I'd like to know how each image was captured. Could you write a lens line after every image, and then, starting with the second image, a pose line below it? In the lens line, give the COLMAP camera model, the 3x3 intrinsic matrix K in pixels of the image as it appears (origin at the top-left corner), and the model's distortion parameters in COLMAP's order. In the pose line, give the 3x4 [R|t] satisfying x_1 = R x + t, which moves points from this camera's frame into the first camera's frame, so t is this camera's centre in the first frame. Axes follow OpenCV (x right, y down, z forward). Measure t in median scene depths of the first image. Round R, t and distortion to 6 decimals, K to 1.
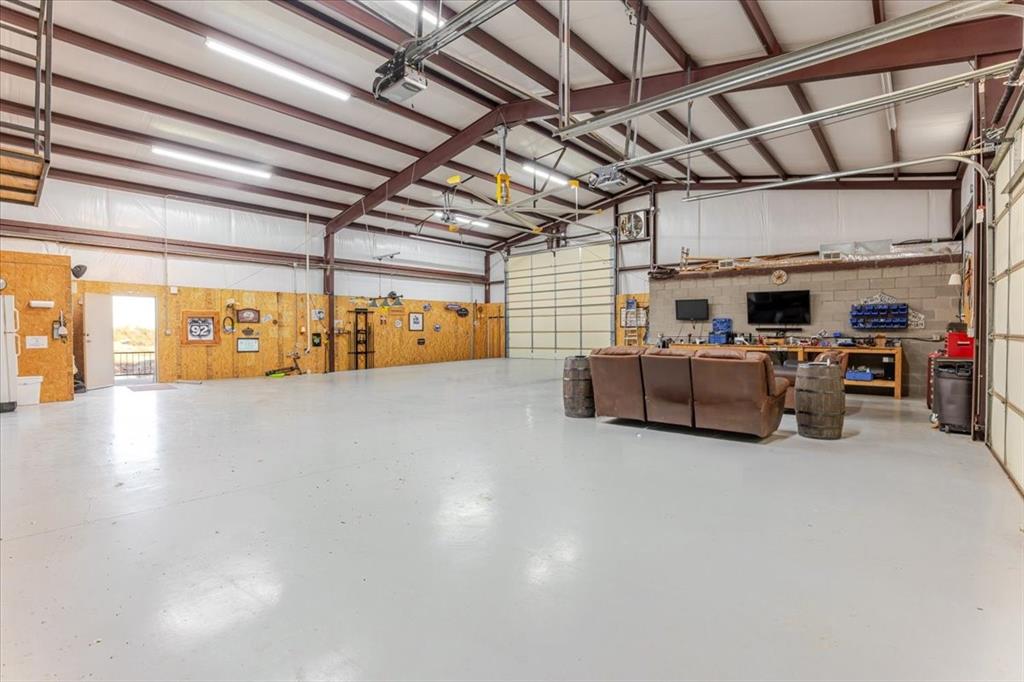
lens RADIAL K [[478.1, 0, 515.1], [0, 478.1, 336.4], [0, 0, 1]] dist [-0.001705, -0.000231]
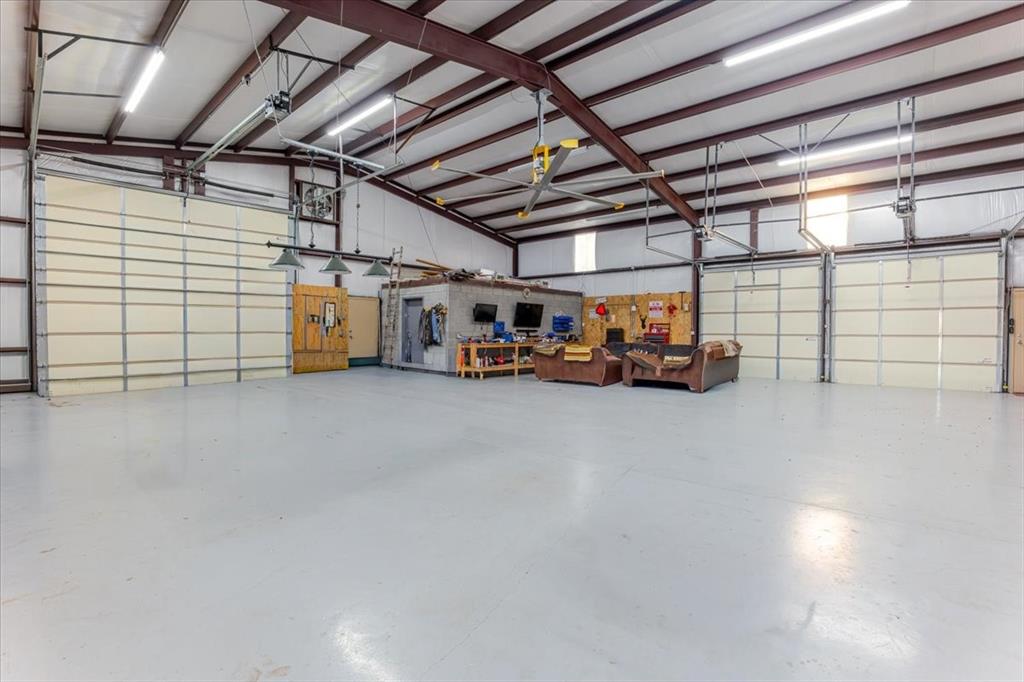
lens RADIAL K [[478.1, 0, 515.1], [0, 478.1, 339.0], [0, 0, 1]] dist [-0.001705, -0.000231]
pose [[0.063341, -0.015464, 0.997872, -0.739832], [0.008523, 0.999852, 0.014954, -0.009827], [-0.997956, 0.007558, 0.063464, 0.831318]]
